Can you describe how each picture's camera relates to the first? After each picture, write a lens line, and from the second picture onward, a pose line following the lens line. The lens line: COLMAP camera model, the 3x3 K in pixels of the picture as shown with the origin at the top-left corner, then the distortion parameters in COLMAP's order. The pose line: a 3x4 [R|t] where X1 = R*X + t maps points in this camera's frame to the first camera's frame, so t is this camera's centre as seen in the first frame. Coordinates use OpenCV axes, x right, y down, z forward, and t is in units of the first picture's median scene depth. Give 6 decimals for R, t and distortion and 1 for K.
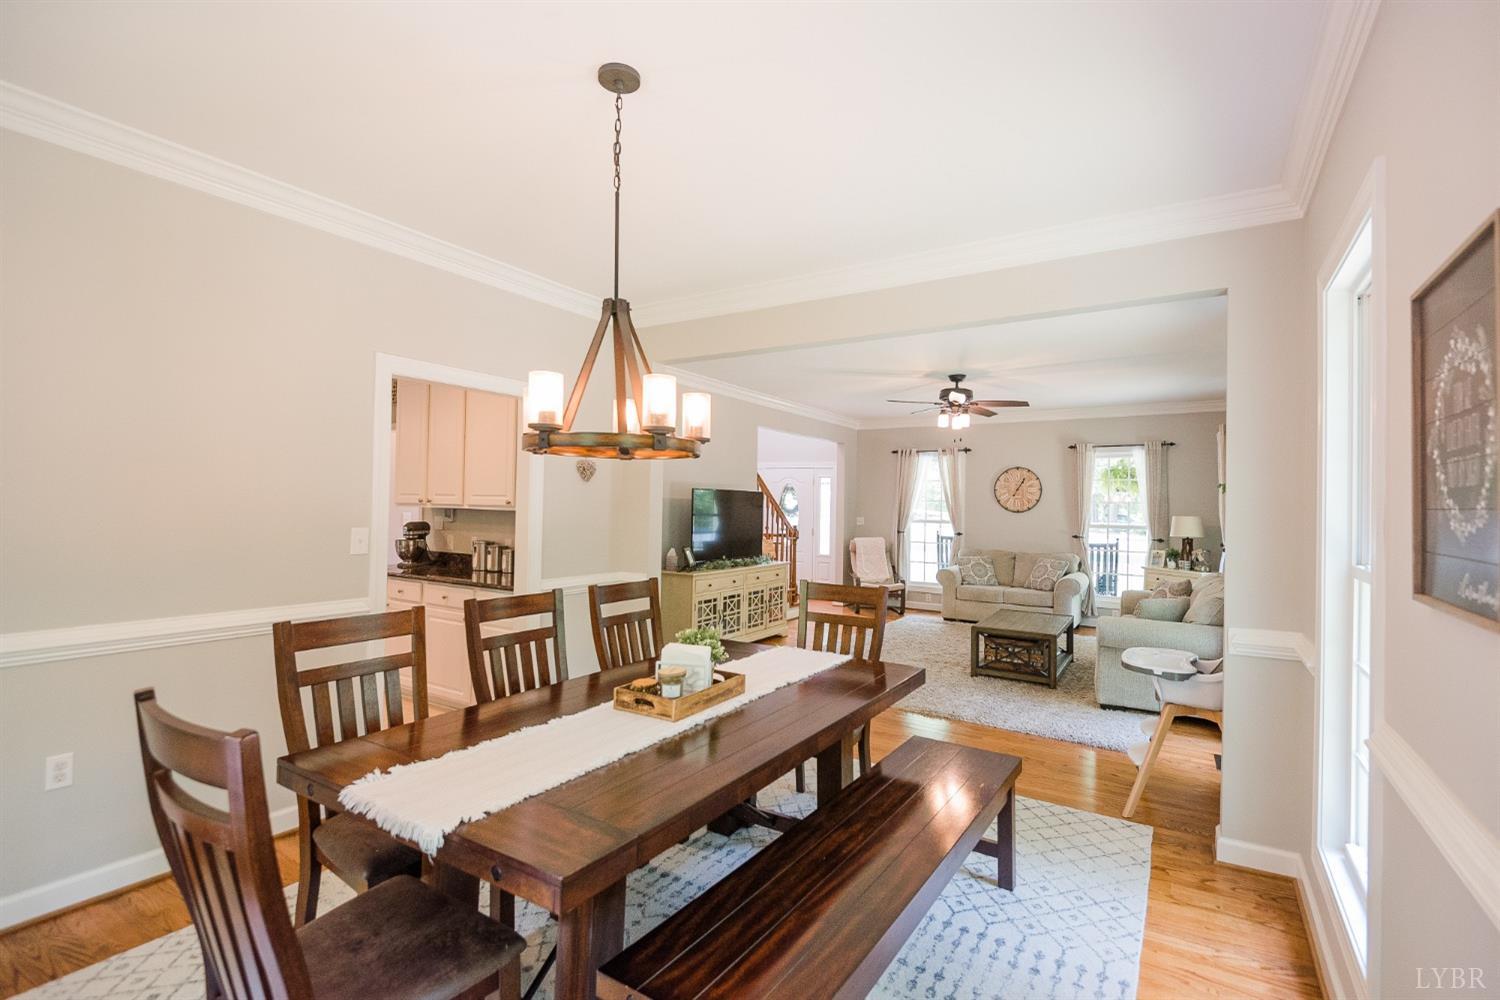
lens RADIAL K [[687.0, 0, 747.0], [0, 687.0, 499.6], [0, 0, 1]] dist [-0.003017, -0.010816]
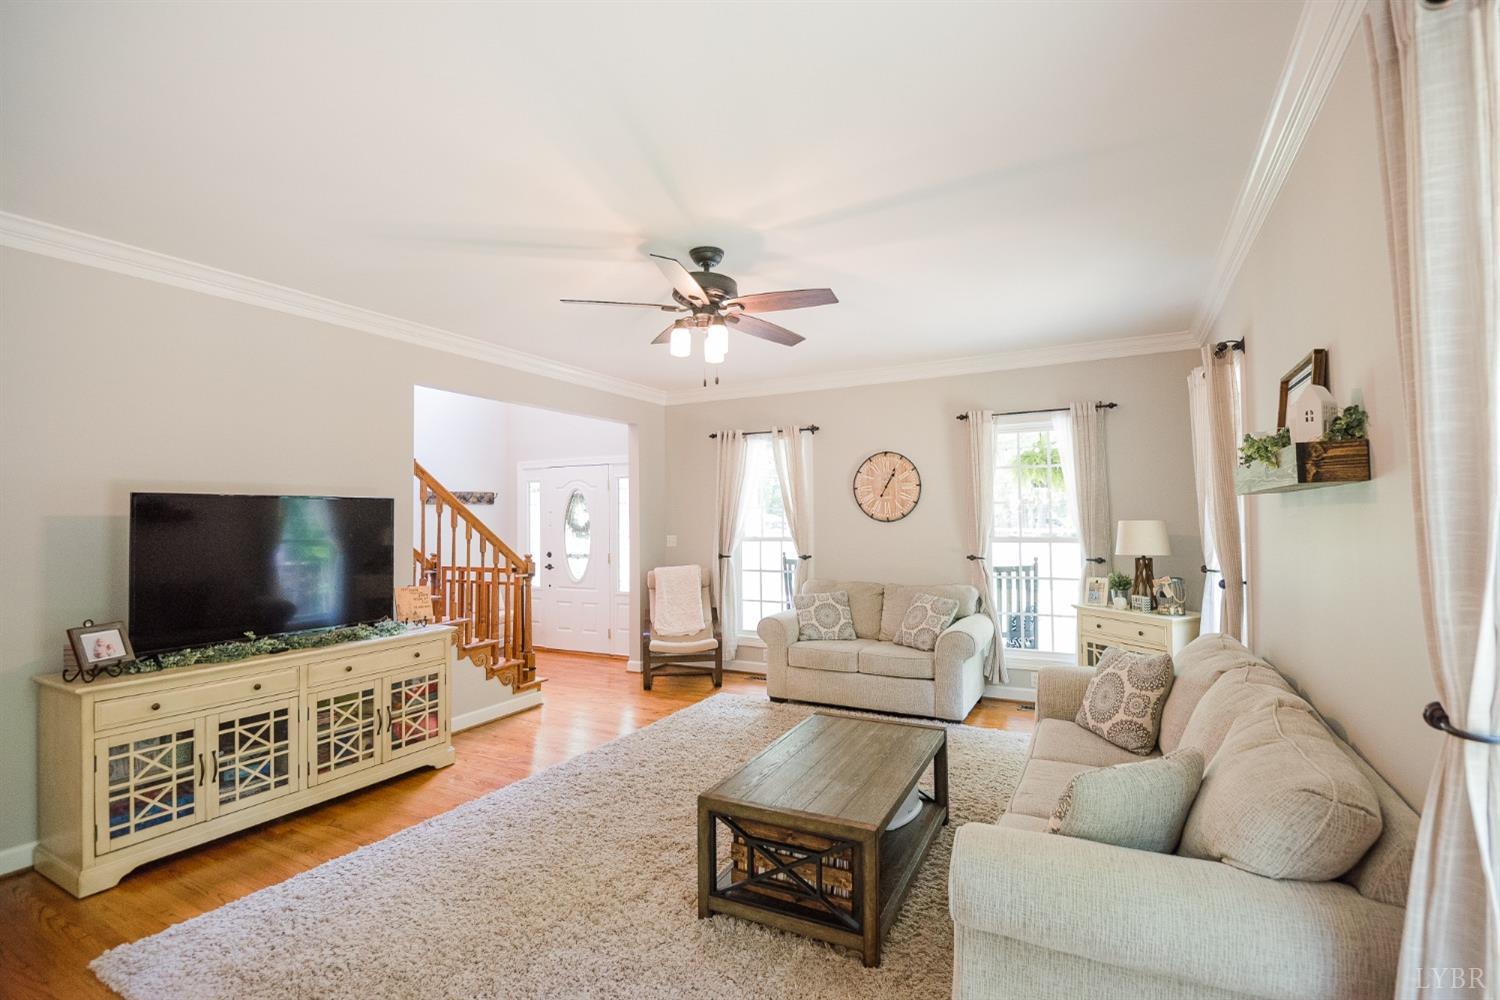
lens RADIAL K [[687.0, 0, 766.3], [0, 687.0, 501.1], [0, 0, 1]] dist [-0.003017, -0.010816]
pose [[0.994019, -0.026492, 0.105947, 0.226267], [0.028413, 0.999457, -0.016669, 0.007205], [-0.105447, 0.019579, 0.994232, 0.391426]]
